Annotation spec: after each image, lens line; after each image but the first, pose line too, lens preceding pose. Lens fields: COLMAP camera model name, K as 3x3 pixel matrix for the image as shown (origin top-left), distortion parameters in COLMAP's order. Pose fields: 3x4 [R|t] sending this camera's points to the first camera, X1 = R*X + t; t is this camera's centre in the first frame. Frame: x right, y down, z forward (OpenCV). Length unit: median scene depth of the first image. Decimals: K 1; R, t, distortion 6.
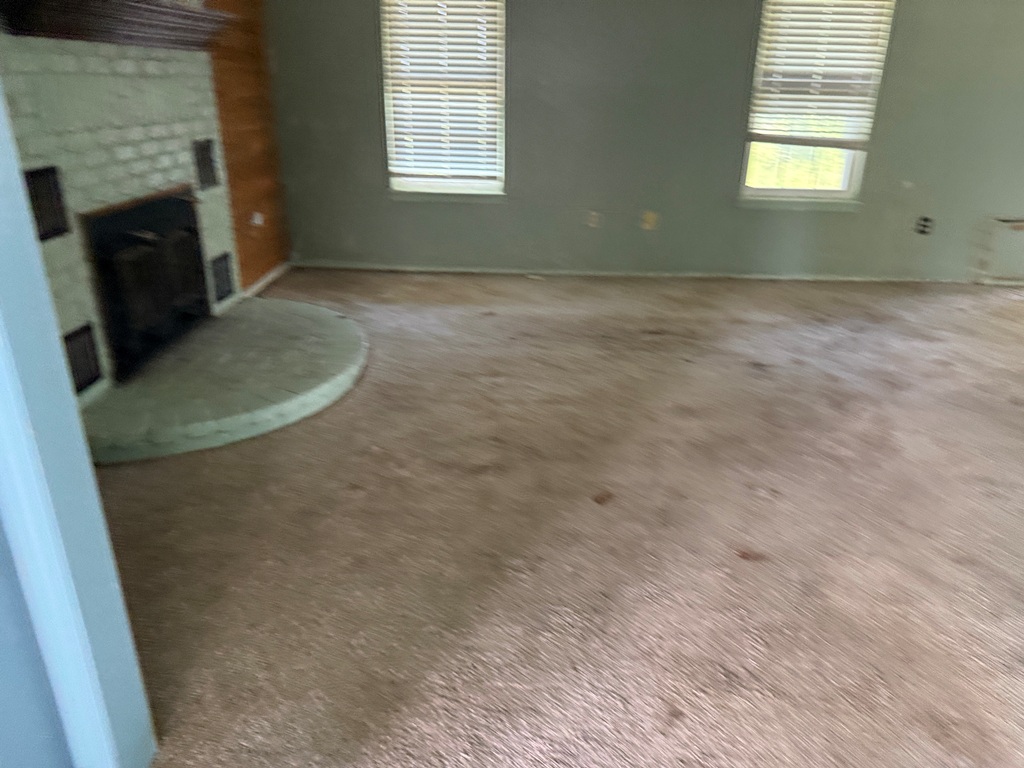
lens RADIAL K [[709.1, 0, 505.2], [0, 709.1, 375.7], [0, 0, 1]] dist [0.029169, -0.060464]
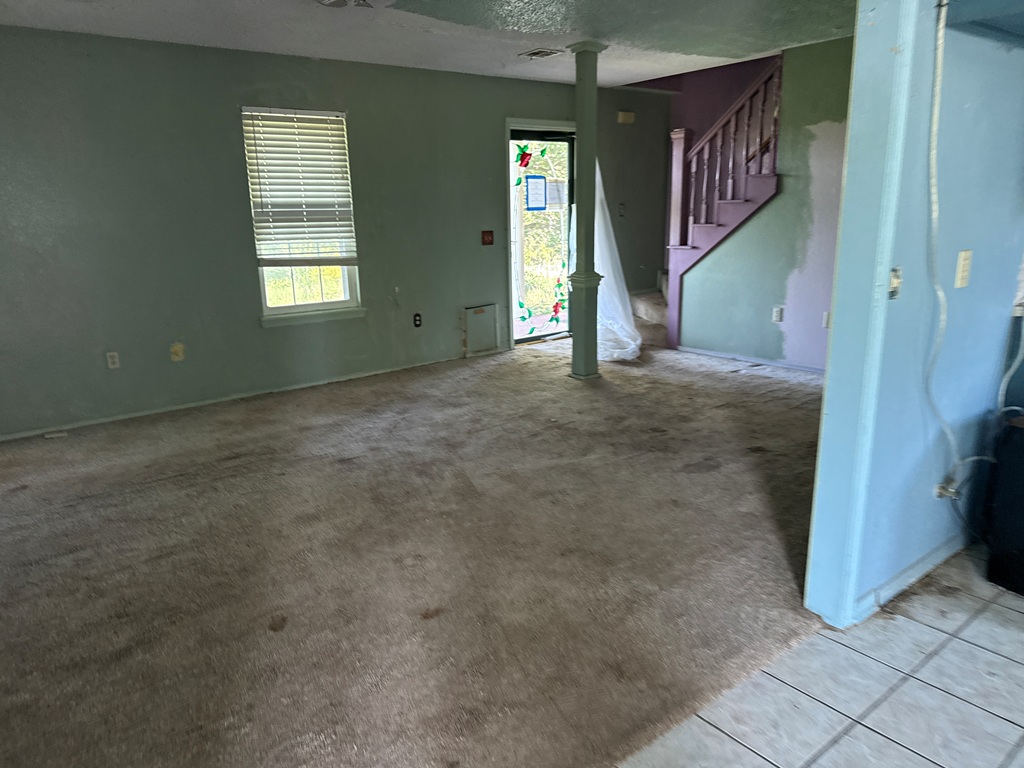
lens RADIAL K [[709.1, 0, 511.9], [0, 709.1, 388.6], [0, 0, 1]] dist [0.029169, -0.060464]
pose [[0.735763, -0.191093, 0.649720, -0.134276], [0.284236, 0.957914, -0.040140, -0.003483], [-0.614705, 0.214208, 0.759113, -0.001646]]
